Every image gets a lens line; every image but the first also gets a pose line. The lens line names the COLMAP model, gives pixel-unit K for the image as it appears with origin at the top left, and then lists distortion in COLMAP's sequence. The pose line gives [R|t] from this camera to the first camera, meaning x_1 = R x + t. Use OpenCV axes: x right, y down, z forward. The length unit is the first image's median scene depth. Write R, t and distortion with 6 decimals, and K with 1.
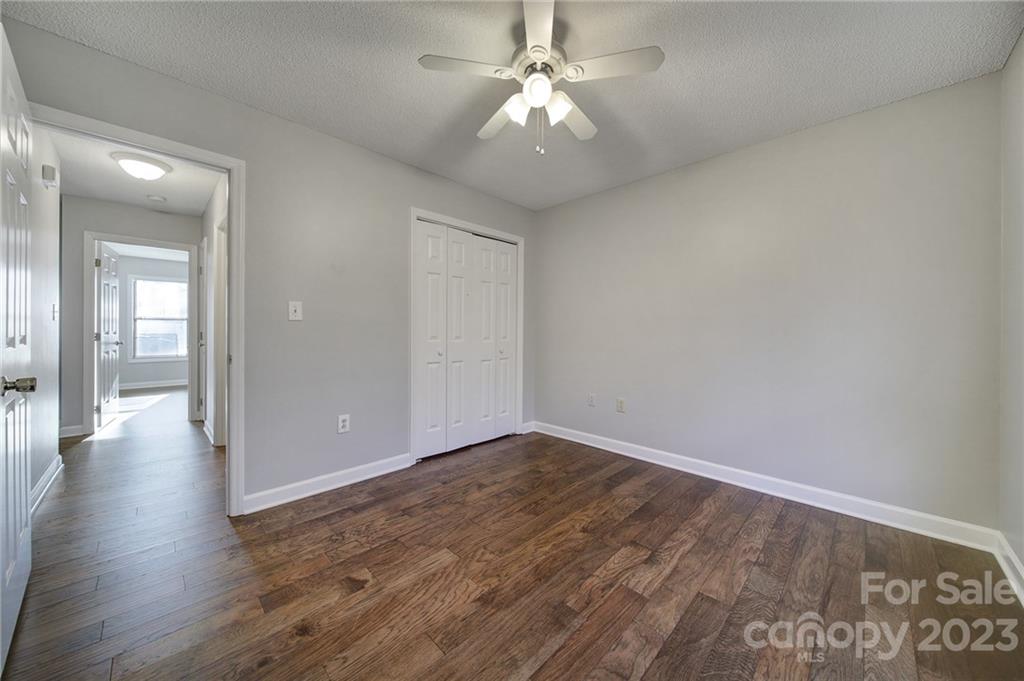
lens RADIAL K [[362.5, 0, 512.0], [0, 362.5, 332.6], [0, 0, 1]] dist [0.000039, -0.000155]
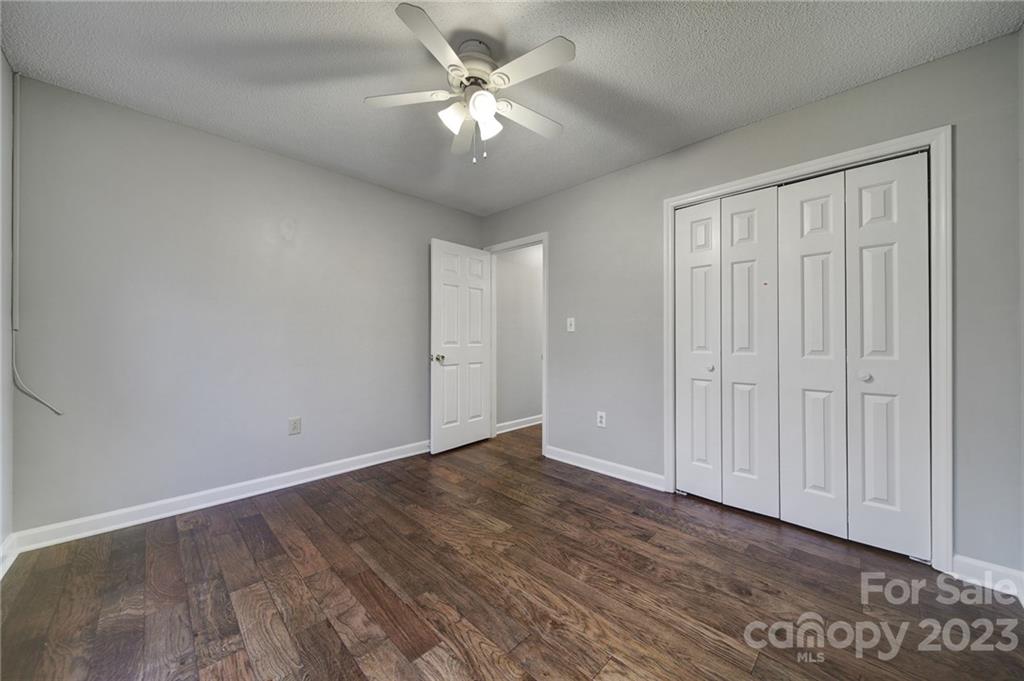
lens RADIAL K [[361.3, 0, 509.7], [0, 361.3, 342.0], [0, 0, 1]] dist [-0.002462, -0.001053]
pose [[-0.000567, 0.000316, -1.000000, 0.813088], [-0.011042, 0.999939, 0.000322, 0.007326], [0.999939, 0.011042, -0.000564, 0.830179]]
